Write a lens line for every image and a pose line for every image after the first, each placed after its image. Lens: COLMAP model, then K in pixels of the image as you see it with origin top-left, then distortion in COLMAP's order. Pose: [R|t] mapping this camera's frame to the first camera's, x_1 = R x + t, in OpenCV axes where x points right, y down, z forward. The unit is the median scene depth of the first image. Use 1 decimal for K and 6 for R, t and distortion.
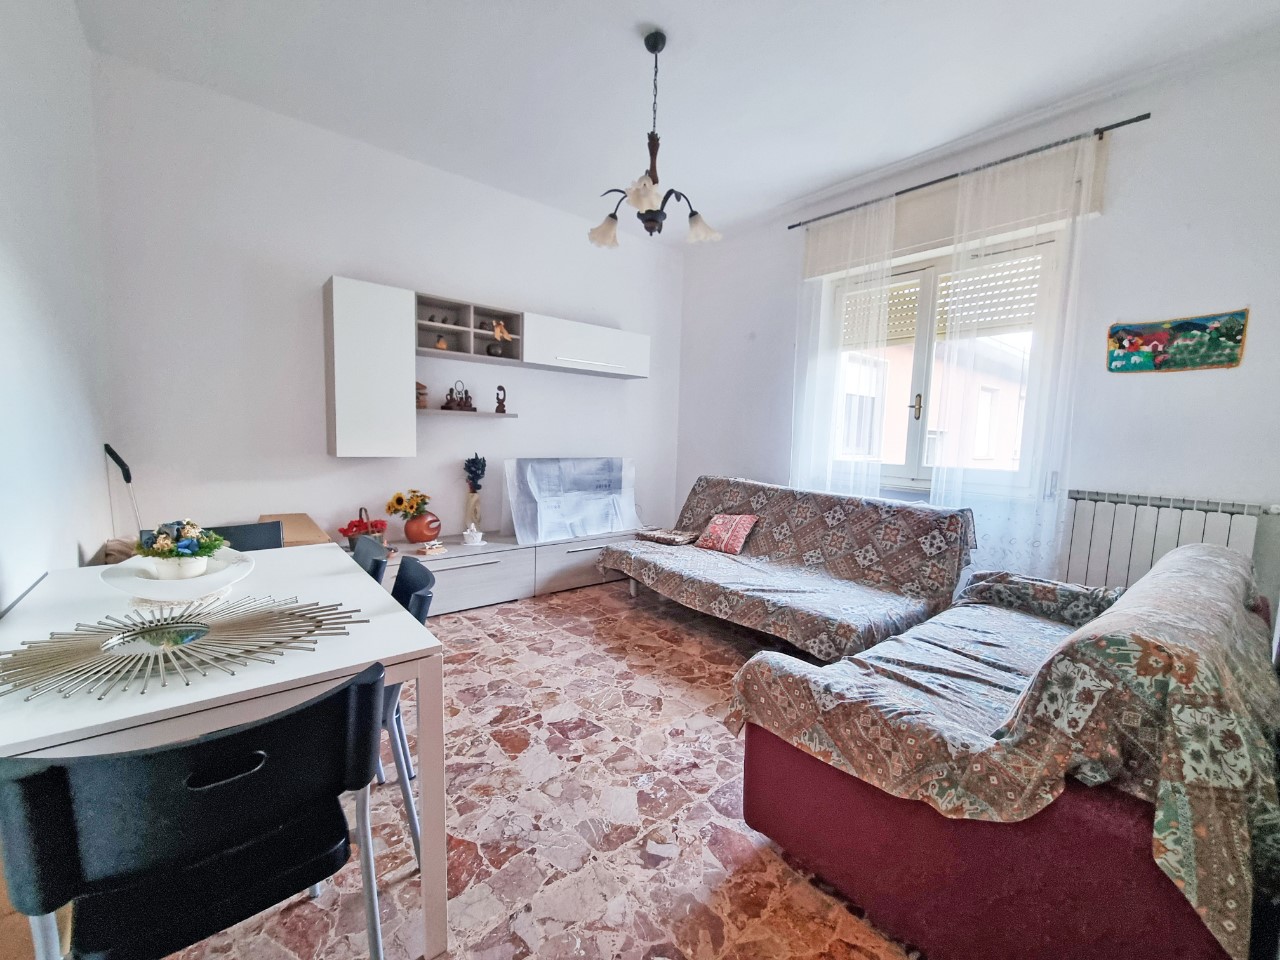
lens RADIAL K [[523.2, 0, 648.7], [0, 523.2, 486.4], [0, 0, 1]] dist [0.001248, 0.000234]
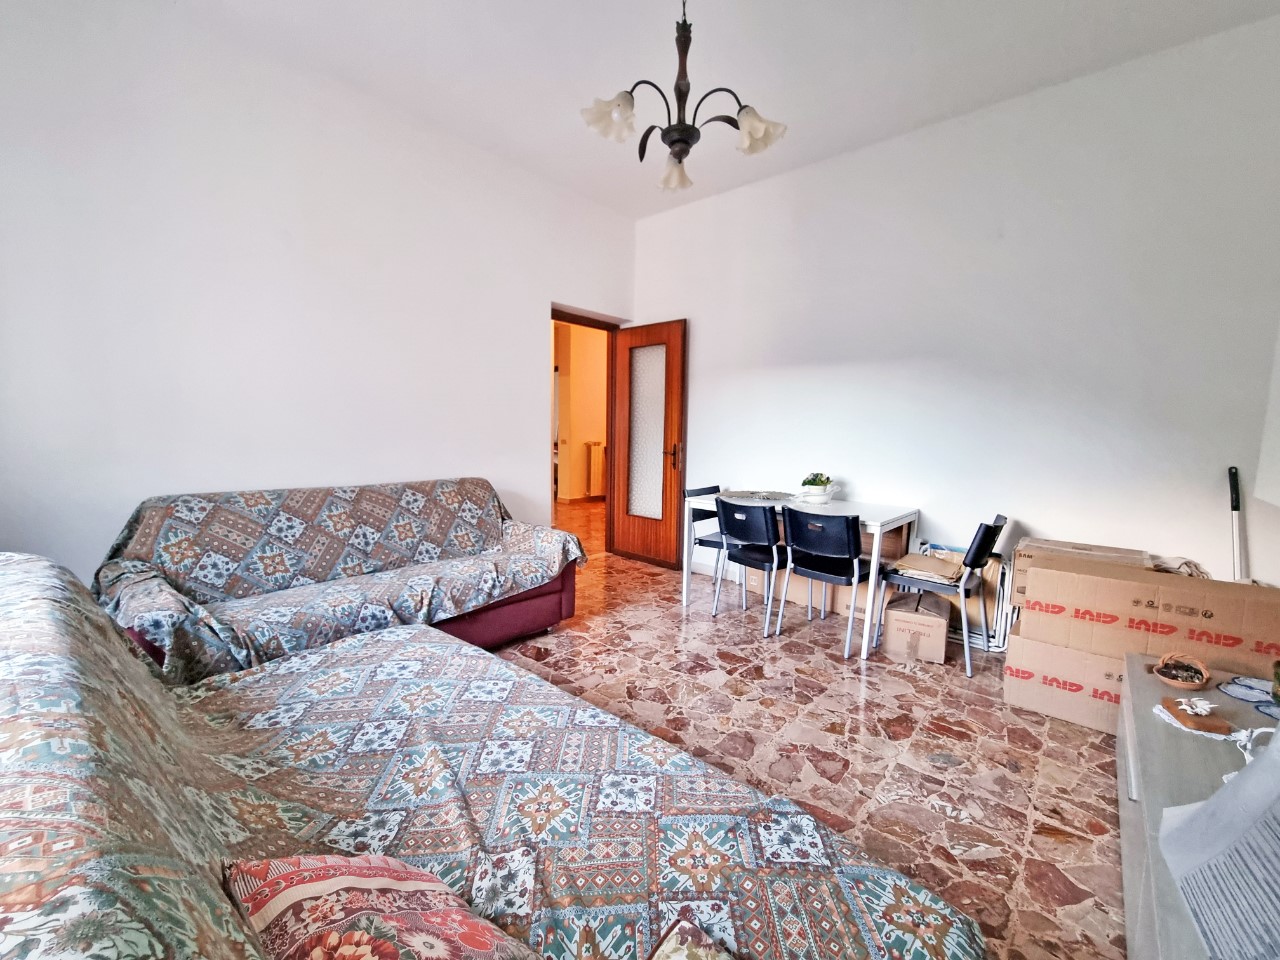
lens RADIAL K [[523.2, 0, 648.7], [0, 523.2, 486.4], [0, 0, 1]] dist [0.001248, 0.000234]
pose [[-0.985562, -0.024757, -0.167493, 0.175753], [-0.059411, 0.976919, 0.205184, -0.200079], [0.158548, 0.212173, -0.964285, 2.038243]]
